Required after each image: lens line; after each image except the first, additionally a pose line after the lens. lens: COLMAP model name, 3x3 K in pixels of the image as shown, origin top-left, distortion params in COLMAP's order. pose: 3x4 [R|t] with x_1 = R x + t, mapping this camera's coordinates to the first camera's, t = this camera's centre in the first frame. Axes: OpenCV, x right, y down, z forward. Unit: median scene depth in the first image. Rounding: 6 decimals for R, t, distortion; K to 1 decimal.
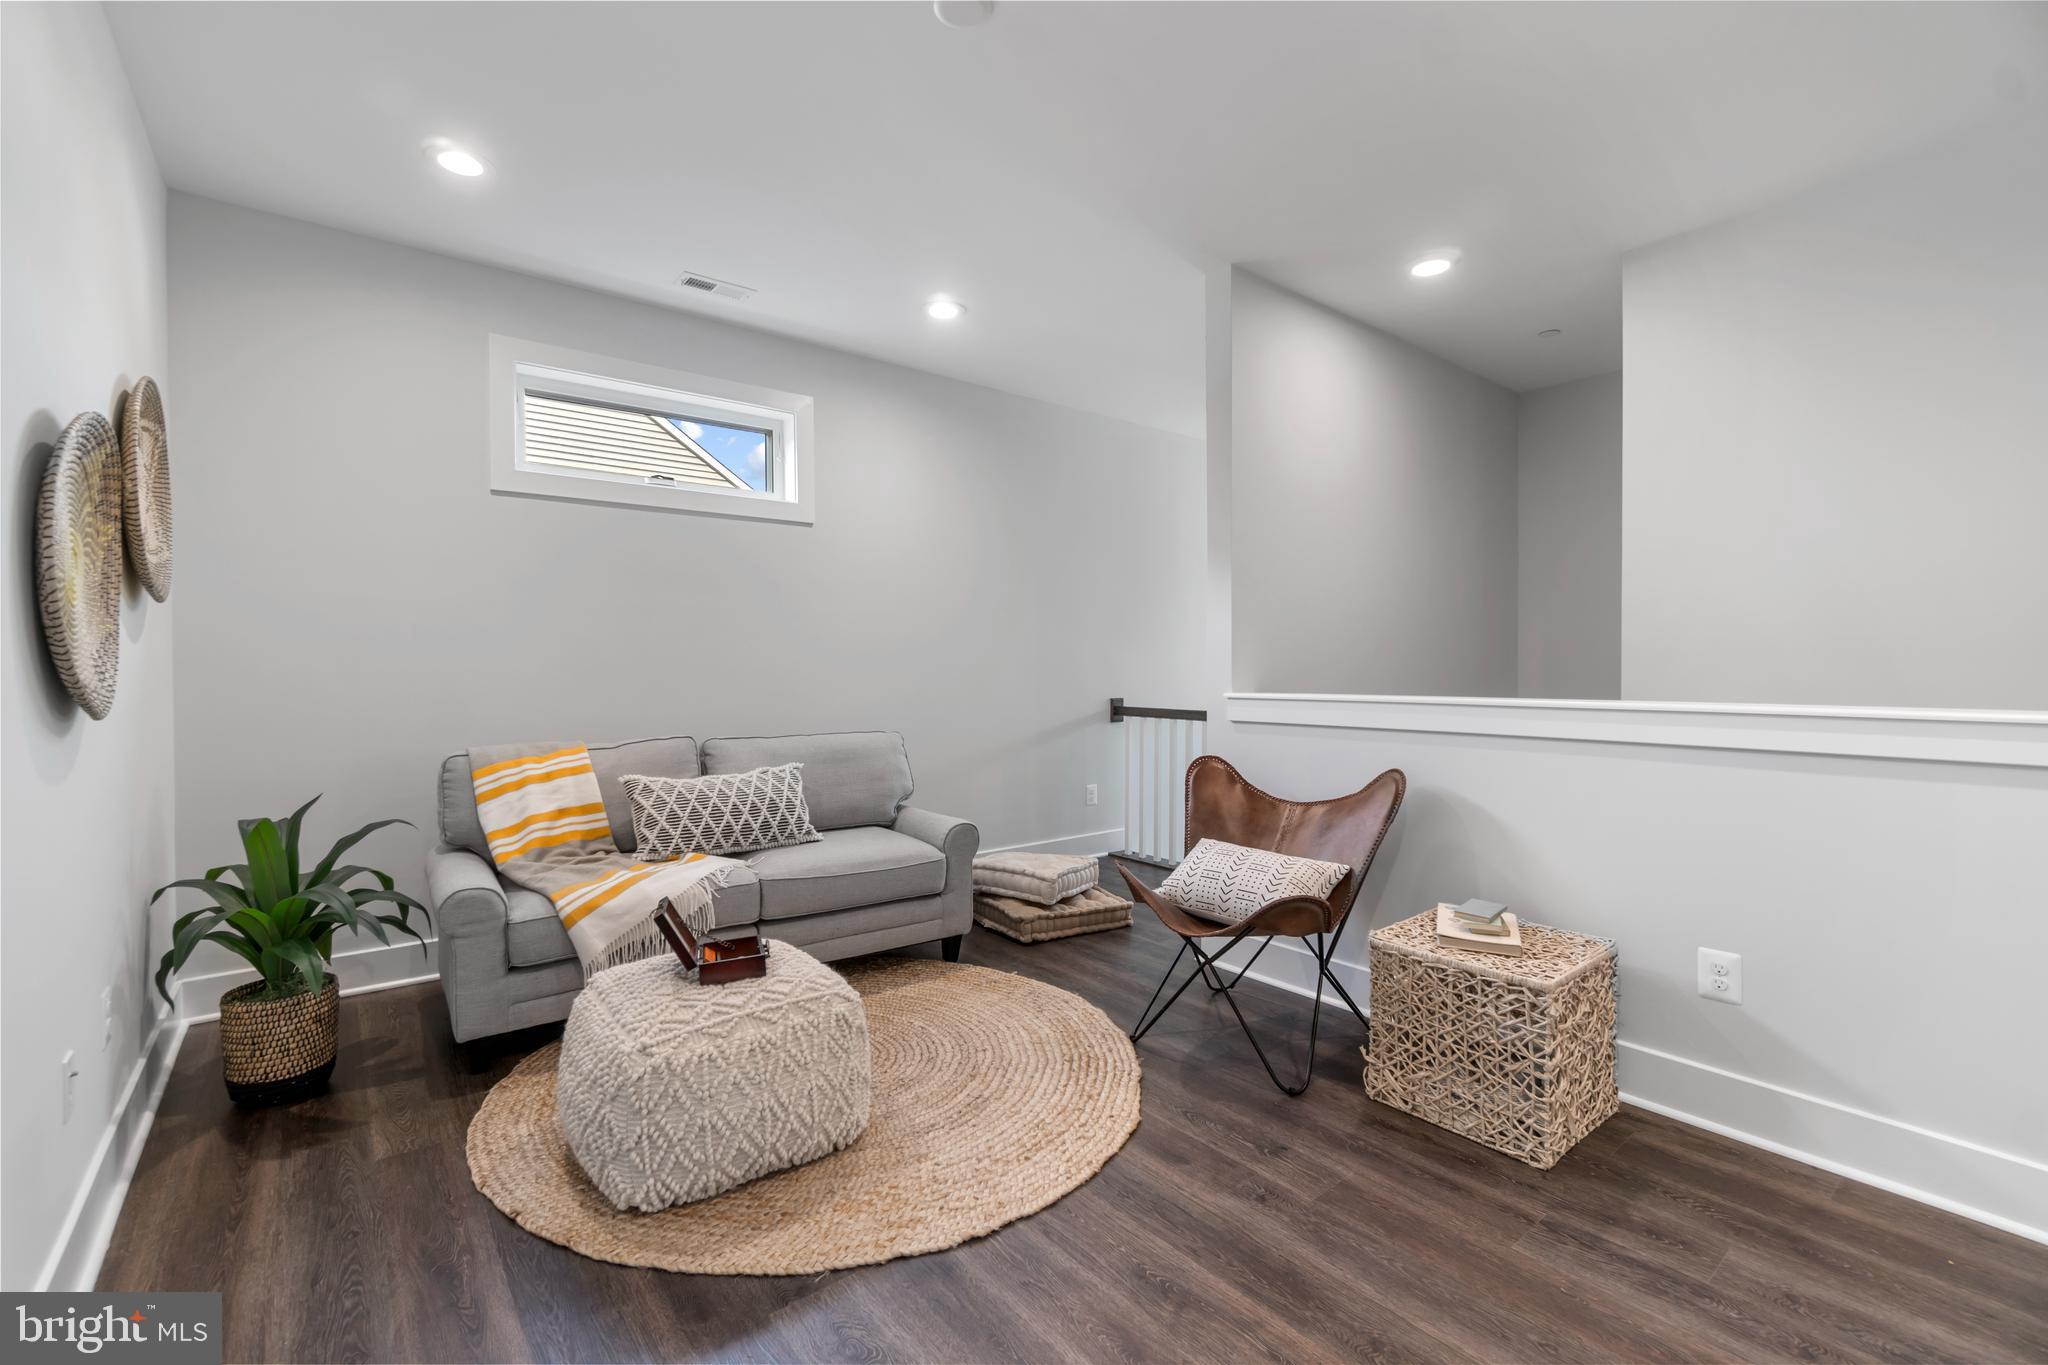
lens RADIAL K [[895.2, 0, 1024.0], [0, 895.2, 682.5], [0, 0, 1]] dist [-0.006730, 0.001112]
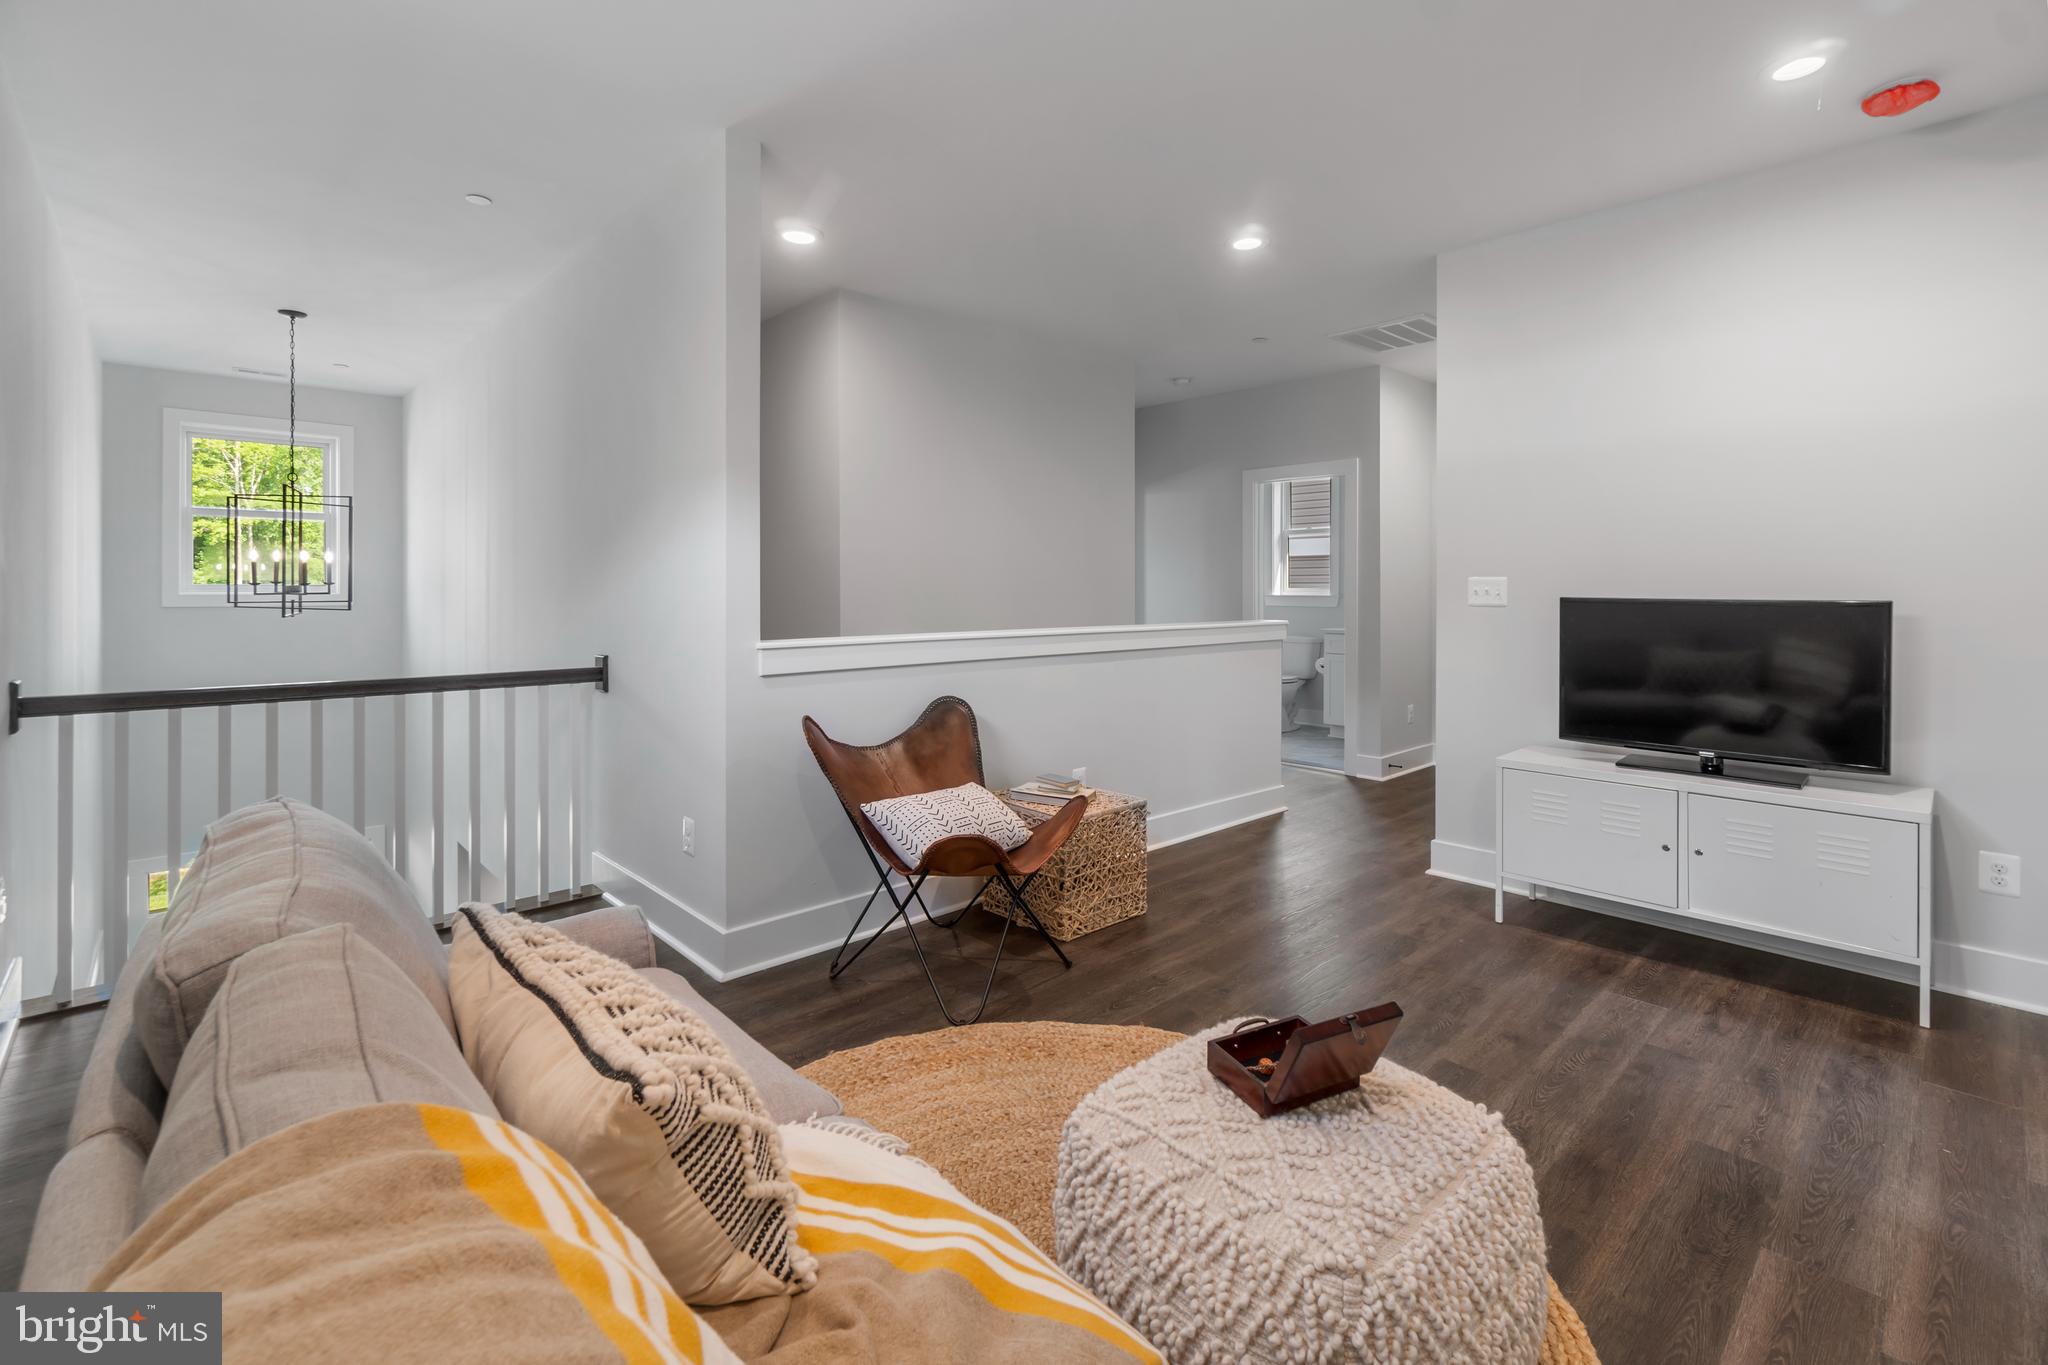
lens RADIAL K [[874.2, 0, 1022.5], [0, 874.2, 602.3], [0, 0, 1]] dist [-0.000489, 0.000193]
pose [[-0.084793, 0.009317, 0.996355, -0.730882], [0.019347, 0.999783, -0.007703, -0.017726], [-0.996211, 0.018623, -0.084955, 0.964032]]
